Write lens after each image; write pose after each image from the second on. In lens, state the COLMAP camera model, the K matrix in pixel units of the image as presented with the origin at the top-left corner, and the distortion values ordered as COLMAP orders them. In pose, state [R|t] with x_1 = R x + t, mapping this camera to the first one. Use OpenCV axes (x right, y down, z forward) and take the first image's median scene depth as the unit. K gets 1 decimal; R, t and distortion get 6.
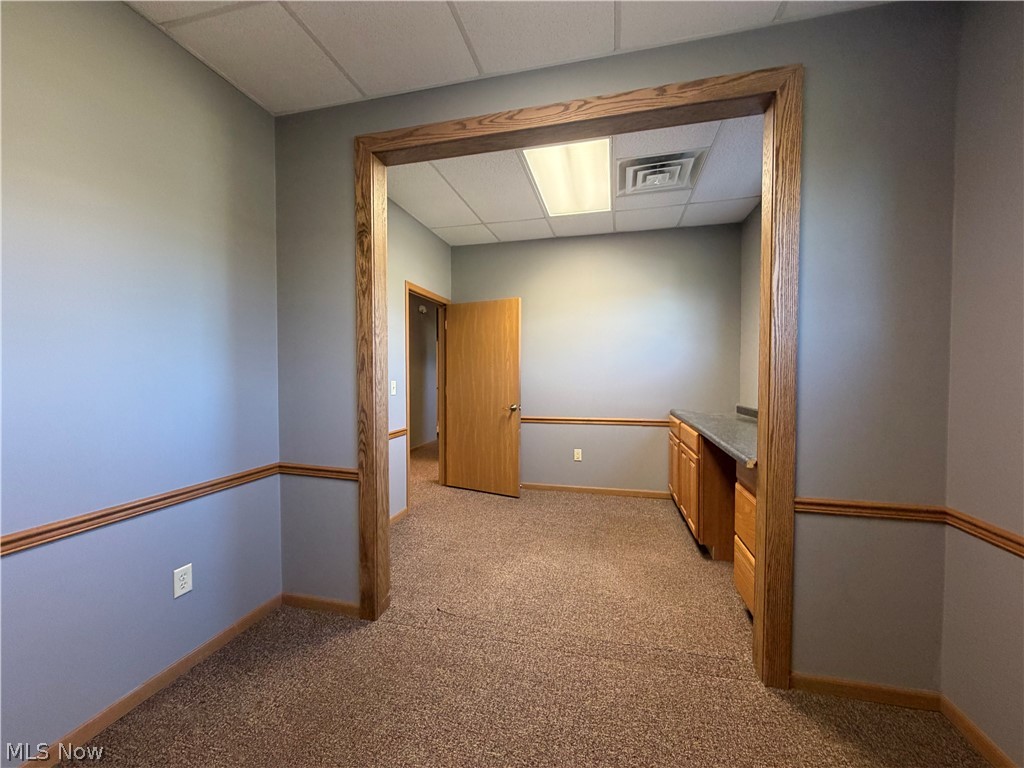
lens RADIAL K [[418.9, 0, 502.4], [0, 418.9, 382.6], [0, 0, 1]] dist [0.000919, -0.000113]
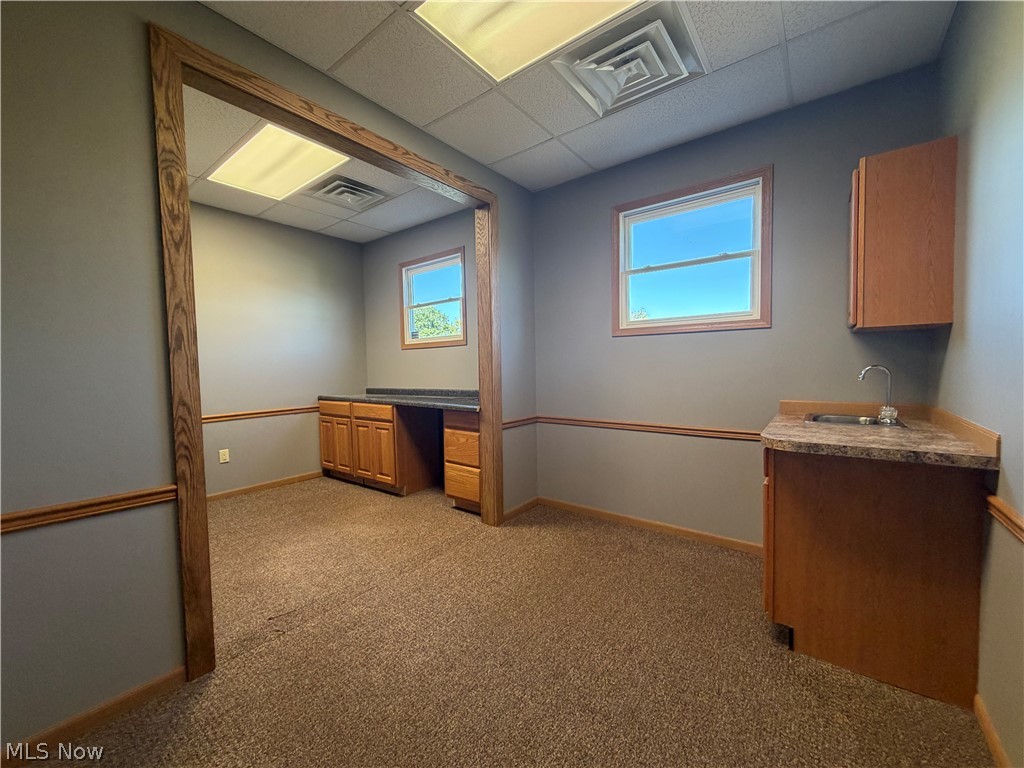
lens RADIAL K [[404.3, 0, 537.3], [0, 404.3, 382.4], [0, 0, 1]] dist [-0.000332, -0.000005]
pose [[0.355050, -0.045866, 0.933721, -0.777666], [0.039618, 0.998637, 0.033989, 0.030187], [-0.934007, 0.024924, 0.356383, 0.151373]]
